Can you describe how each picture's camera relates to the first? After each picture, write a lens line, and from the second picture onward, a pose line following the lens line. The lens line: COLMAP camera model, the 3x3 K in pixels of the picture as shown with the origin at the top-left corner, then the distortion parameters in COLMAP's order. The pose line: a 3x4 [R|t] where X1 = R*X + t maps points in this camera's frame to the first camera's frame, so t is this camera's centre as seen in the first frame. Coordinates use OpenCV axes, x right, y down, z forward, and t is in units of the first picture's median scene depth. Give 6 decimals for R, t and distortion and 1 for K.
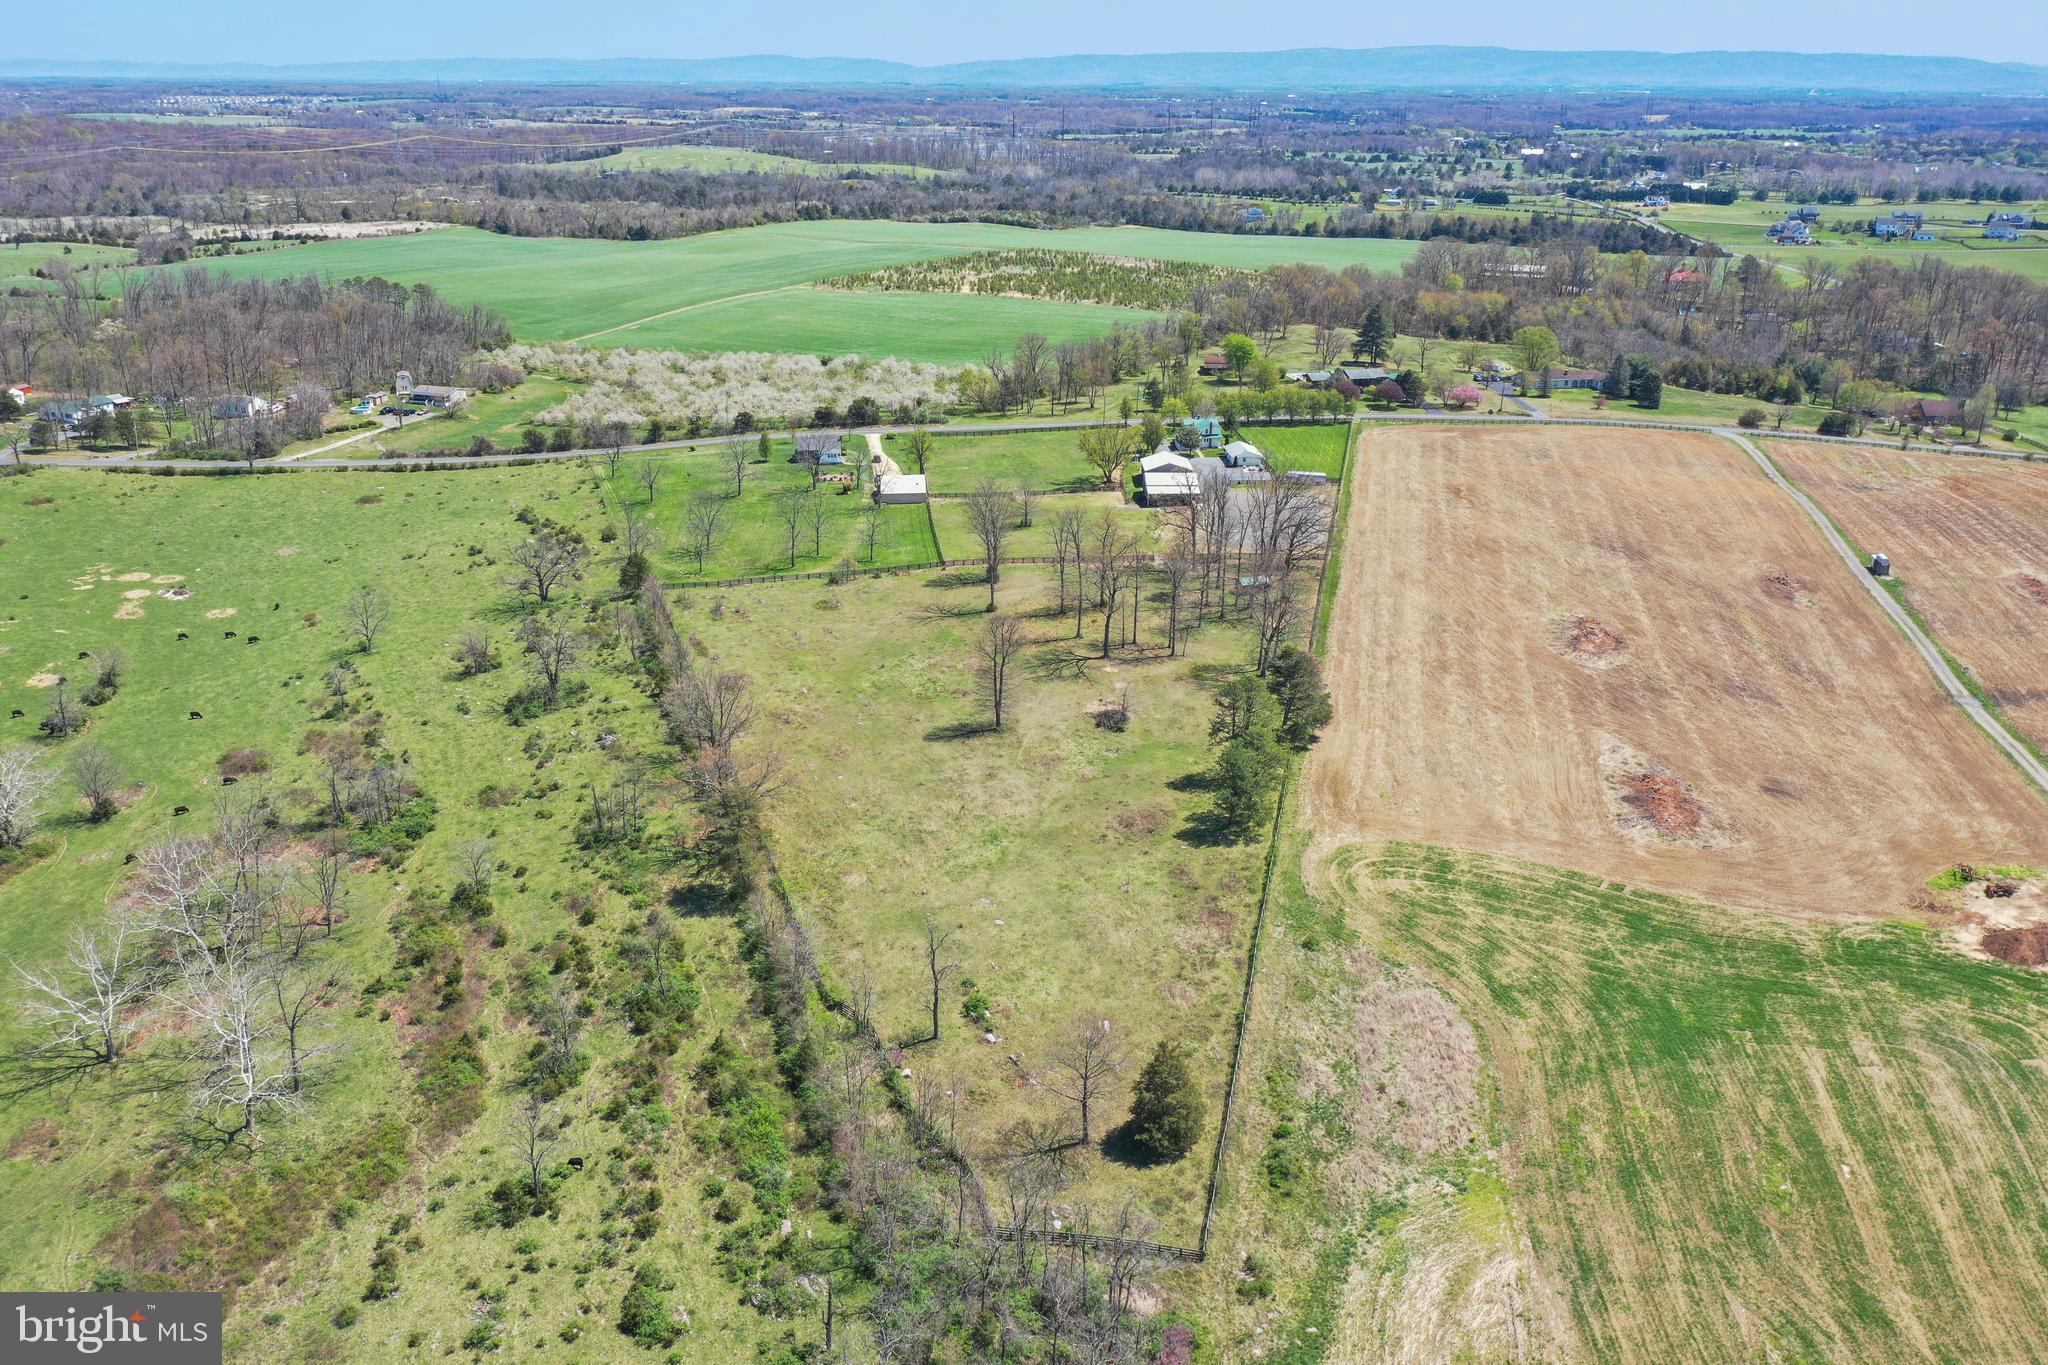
lens RADIAL K [[1586.3, 0, 1020.7], [0, 1586.3, 766.7], [0, 0, 1]] dist [-0.000398, 0.001745]
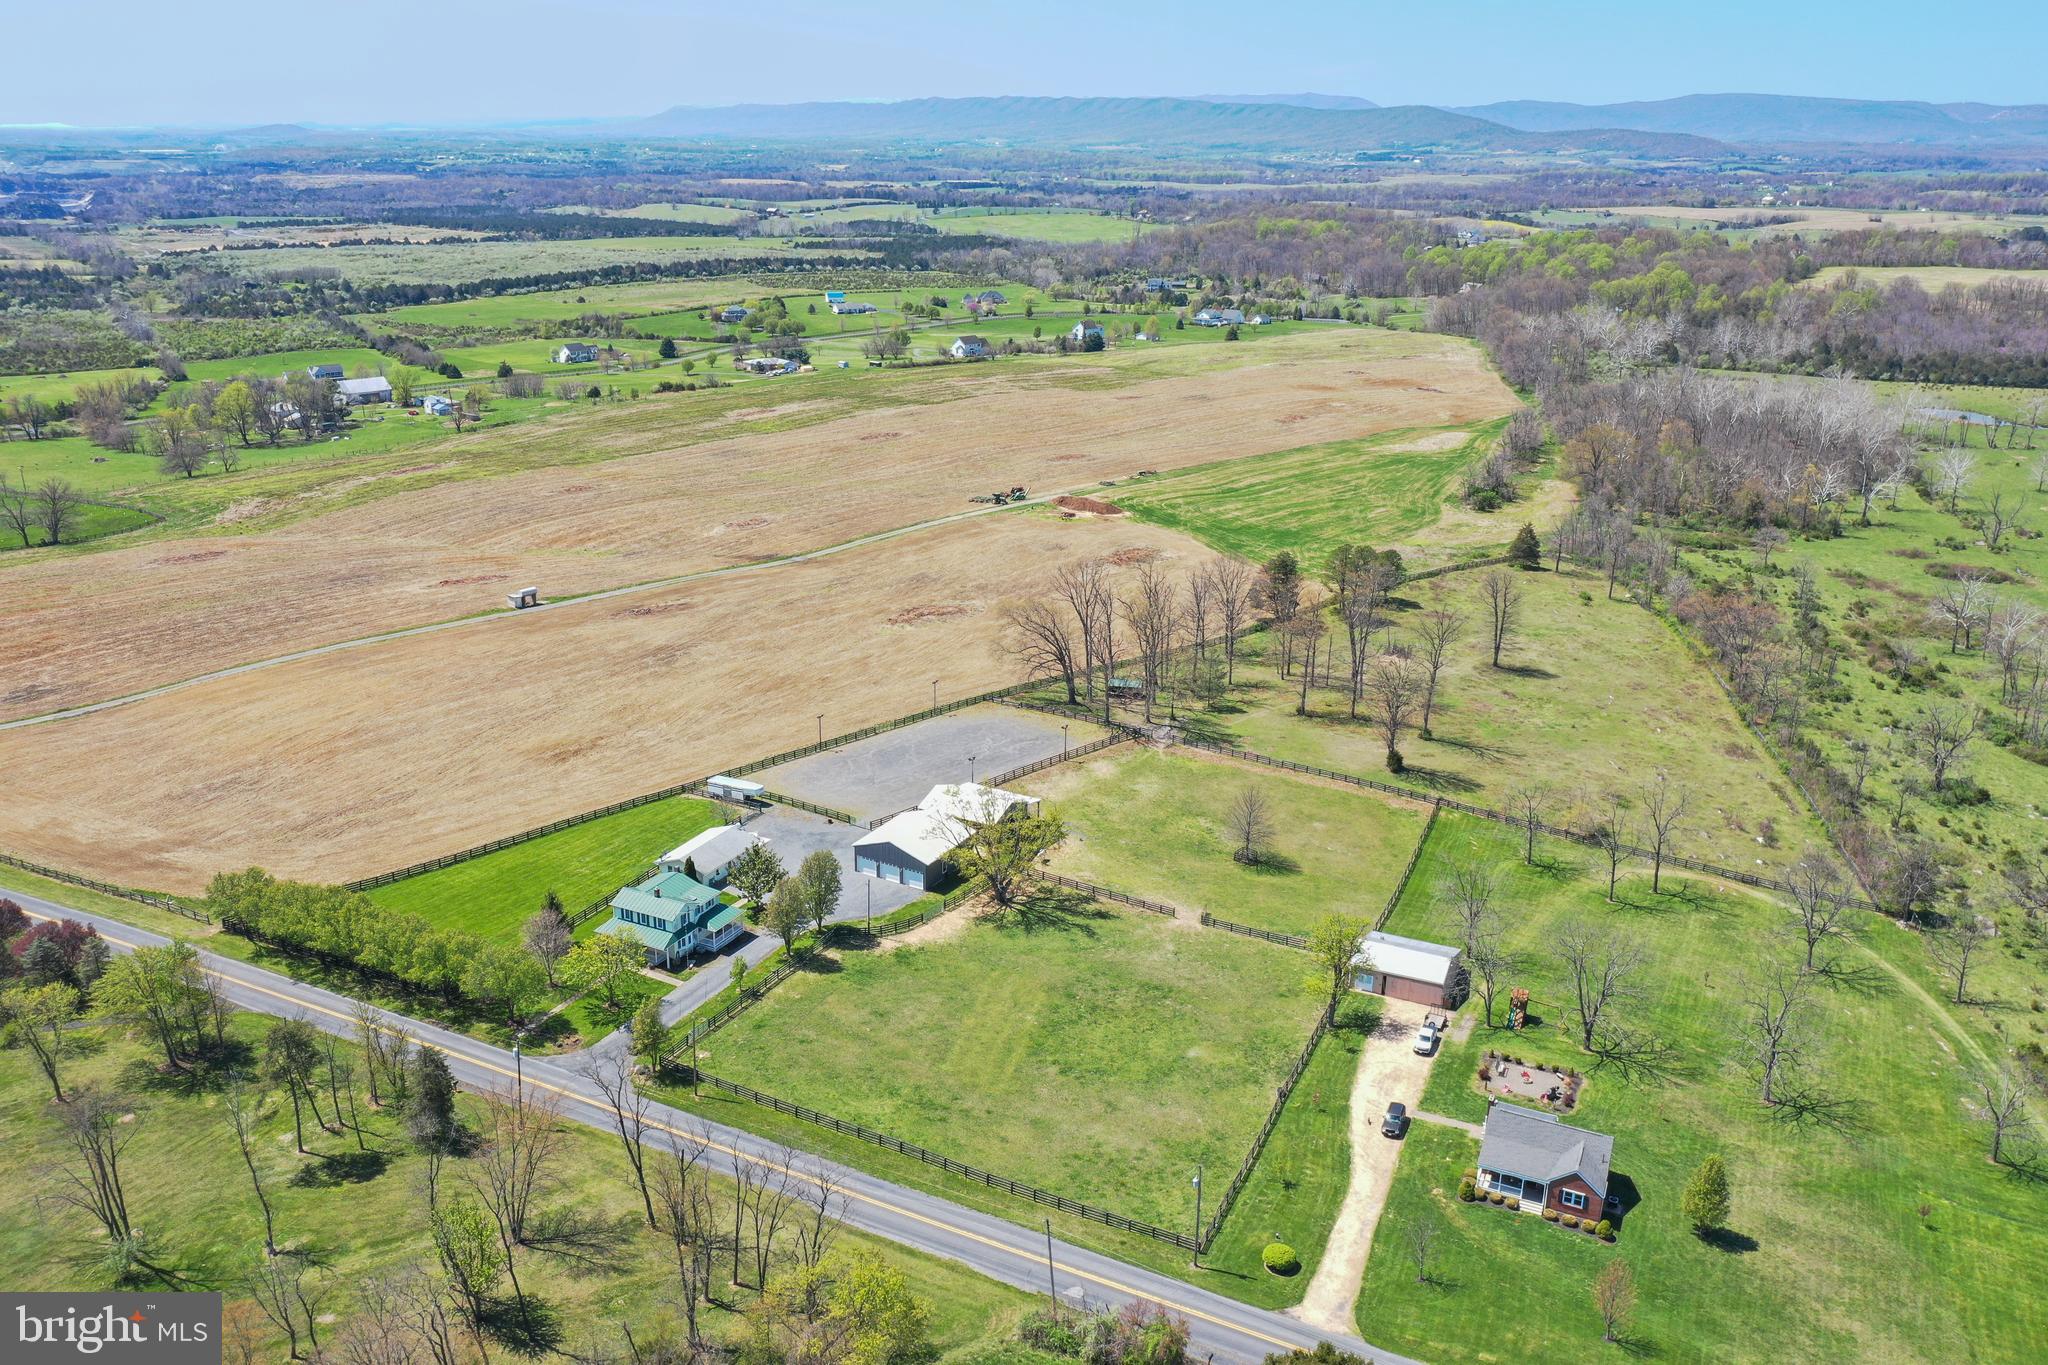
lens RADIAL K [[1617.1, 0, 1010.7], [0, 1617.1, 675.9], [0, 0, 1]] dist [-0.001330, -0.001575]
pose [[-0.862313, -0.171367, 0.476497, -0.108892], [0.191930, 0.760174, 0.620723, -0.326207], [-0.468592, 0.626712, -0.622618, 0.742449]]
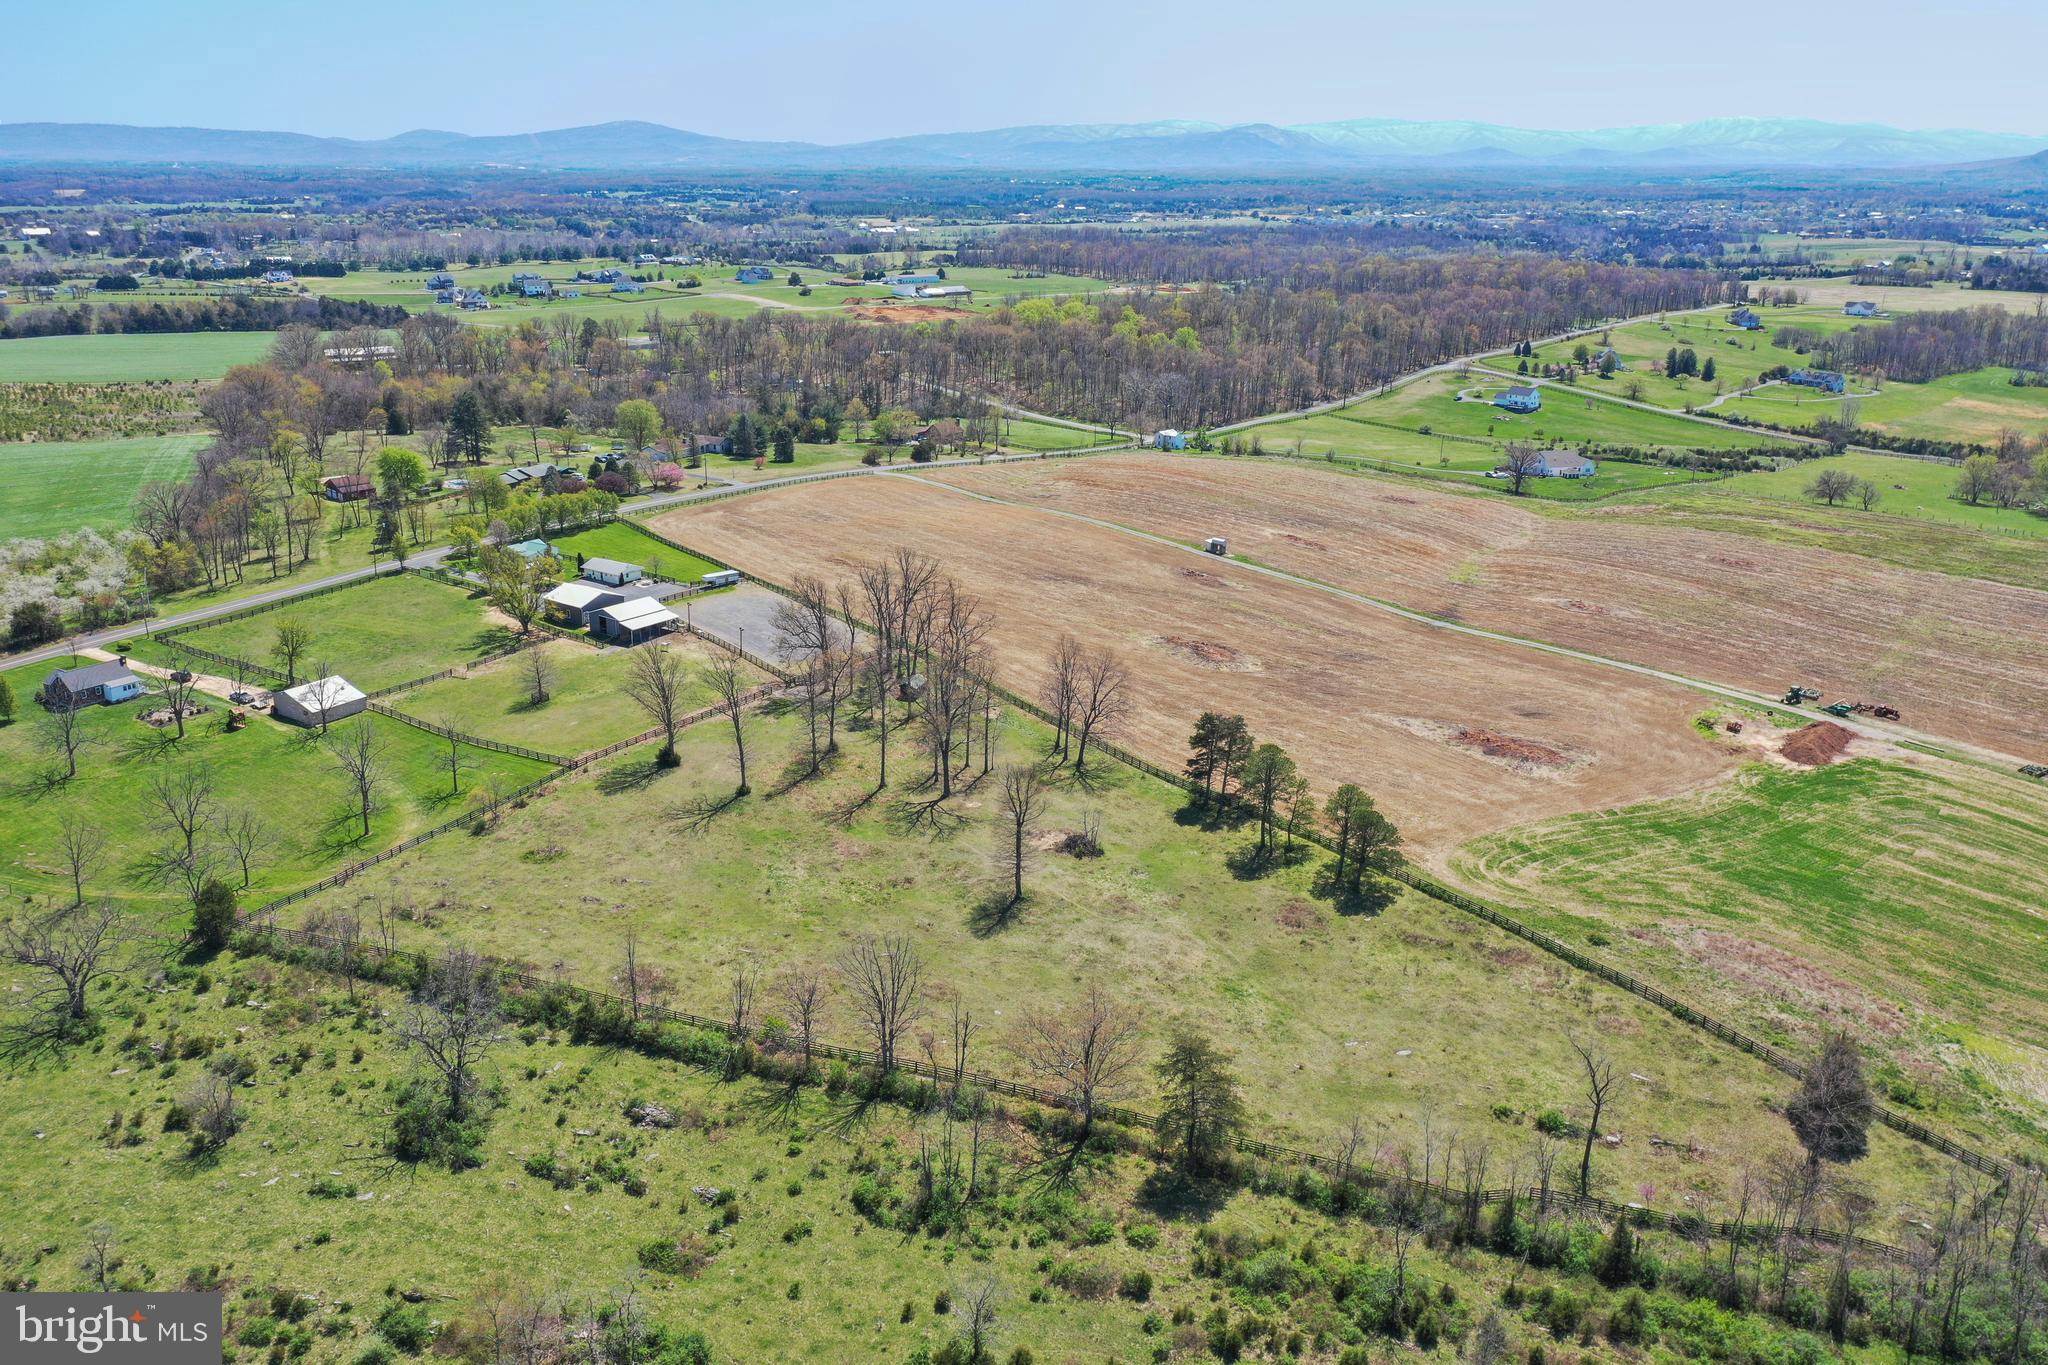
lens RADIAL K [[1609.9, 0, 1024.0], [0, 1609.9, 682.5], [0, 0, 1]] dist [-0.002704, 0.001927]
pose [[0.612606, -0.243513, 0.751941, -0.244689], [0.310820, 0.948929, 0.054082, -0.068665], [-0.726709, 0.200587, 0.657008, 0.153354]]
